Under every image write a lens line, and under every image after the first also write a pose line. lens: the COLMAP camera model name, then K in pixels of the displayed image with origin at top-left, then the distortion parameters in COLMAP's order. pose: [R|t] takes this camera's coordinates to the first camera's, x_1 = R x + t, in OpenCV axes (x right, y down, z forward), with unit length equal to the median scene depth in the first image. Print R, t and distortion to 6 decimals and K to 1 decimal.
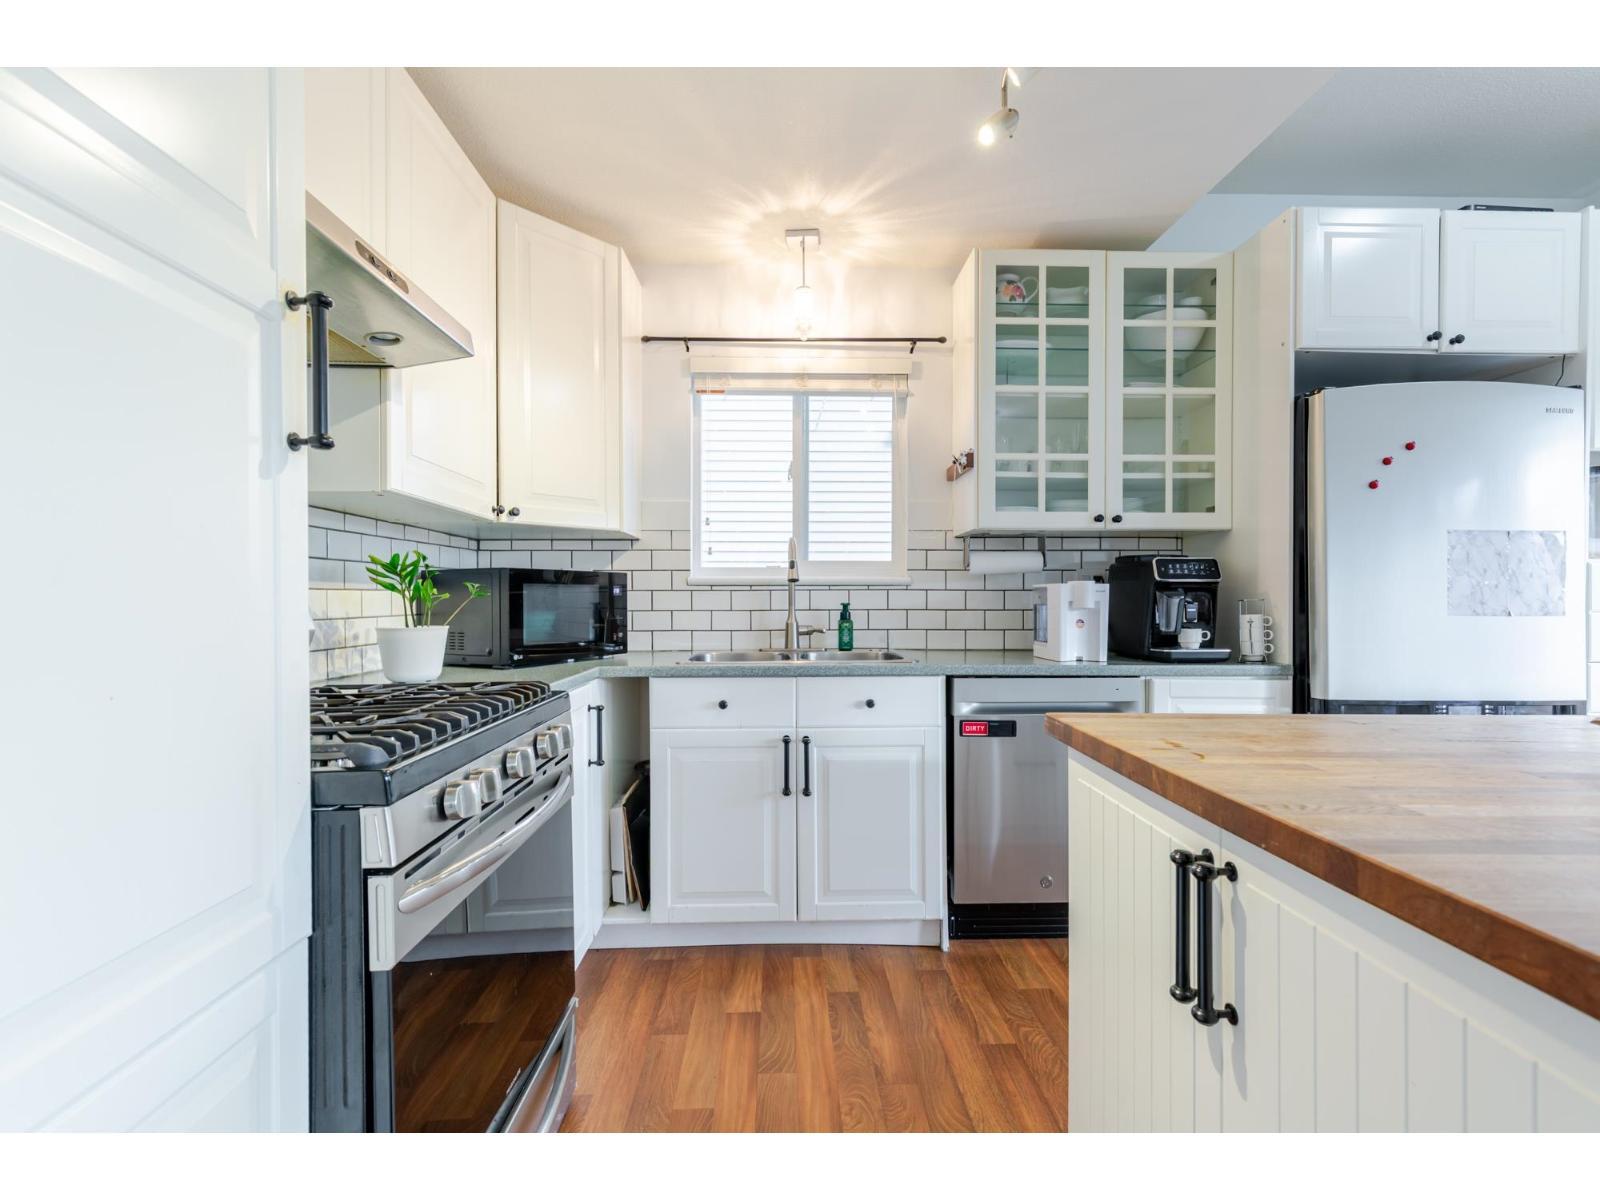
lens RADIAL K [[727.1, 0, 808.5], [0, 727.1, 602.1], [0, 0, 1]] dist [0.007458, -0.000218]
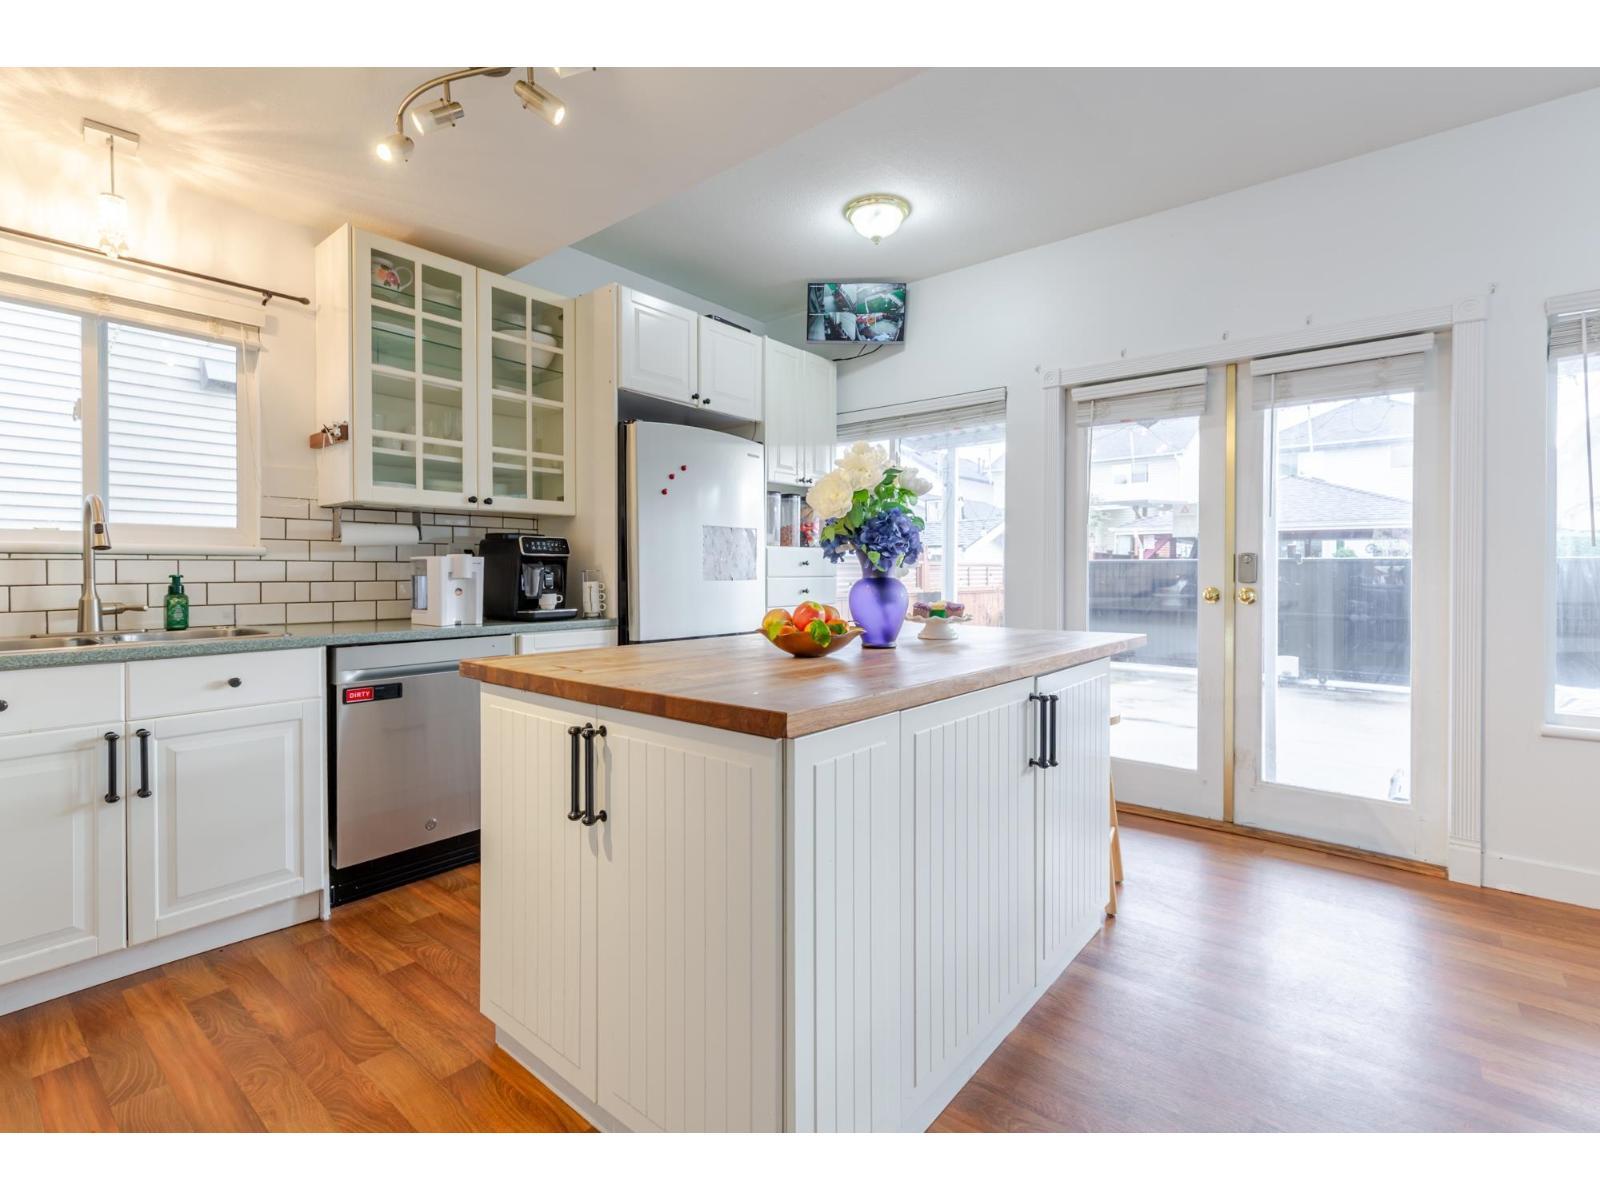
lens RADIAL K [[731.0, 0, 799.4], [0, 731.0, 573.0], [0, 0, 1]] dist [0.008214, -0.000546]
pose [[0.663226, -0.004068, 0.748408, -0.121274], [0.005003, 0.999987, 0.001002, 0.001773], [-0.748403, 0.003080, 0.663237, -0.146114]]
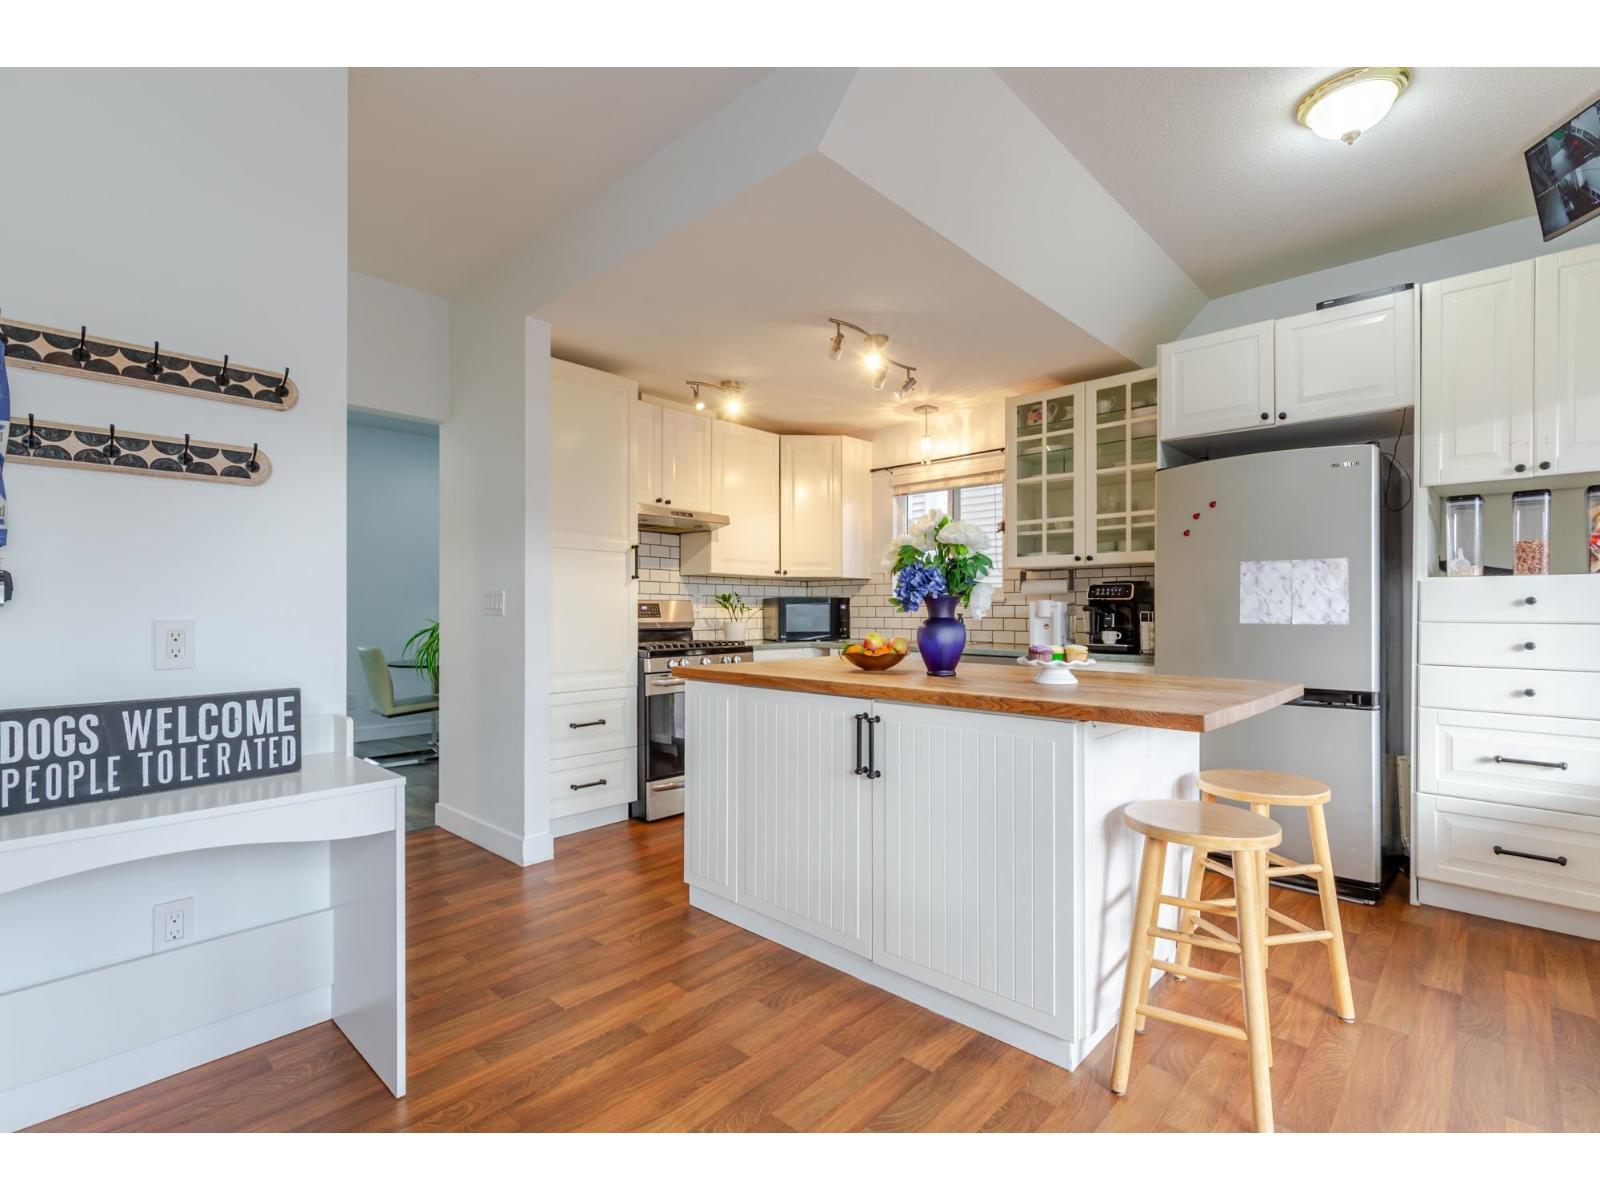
lens RADIAL K [[744.0, 0, 810.8], [0, 744.0, 603.7], [0, 0, 1]] dist [0.011064, -0.000191]
pose [[0.711766, -0.006403, -0.702387, 1.096834], [-0.003836, 0.999908, -0.013003, 0.002504], [0.702406, 0.011950, 0.711676, -0.503280]]
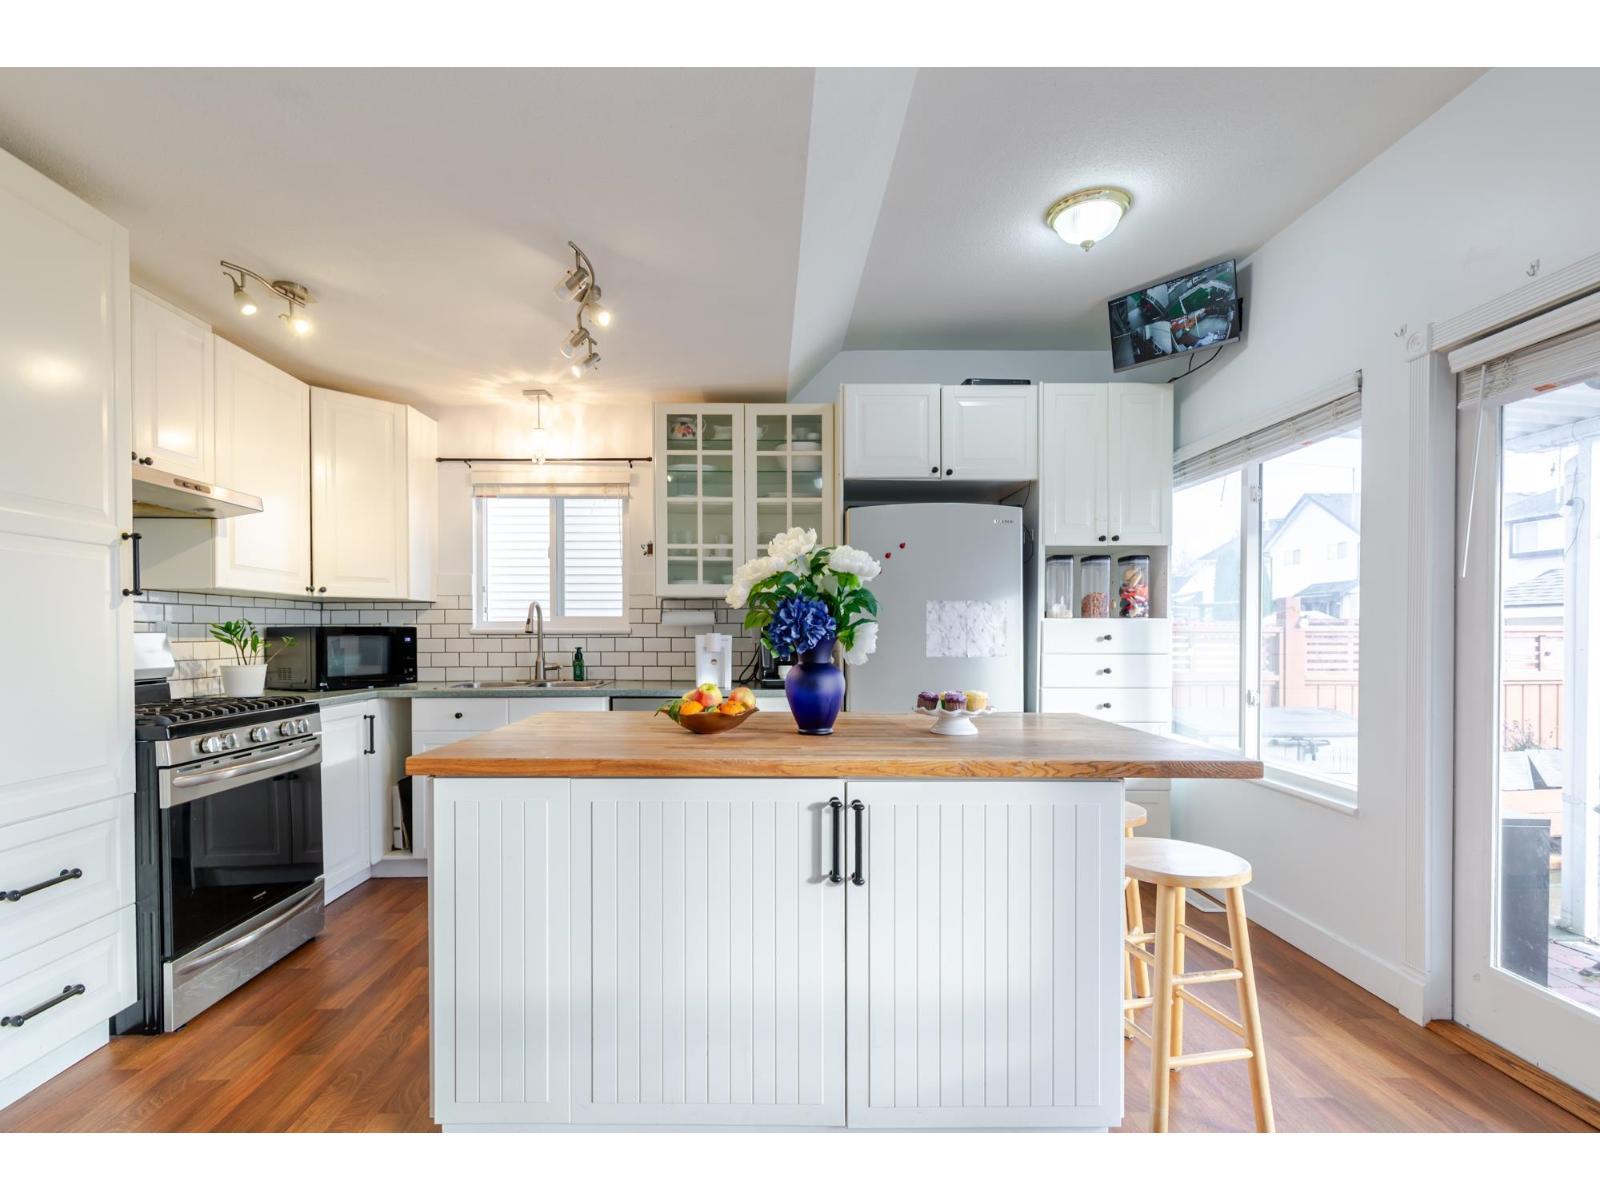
lens RADIAL K [[758.1, 0, 771.2], [0, 758.1, 636.8], [0, 0, 1]] dist [0.015423, -0.000440]
pose [[0.999618, -0.001035, -0.027624, 0.505217], [0.001064, 0.999999, 0.001038, -0.021690], [0.027622, -0.001067, 0.999618, -0.500746]]
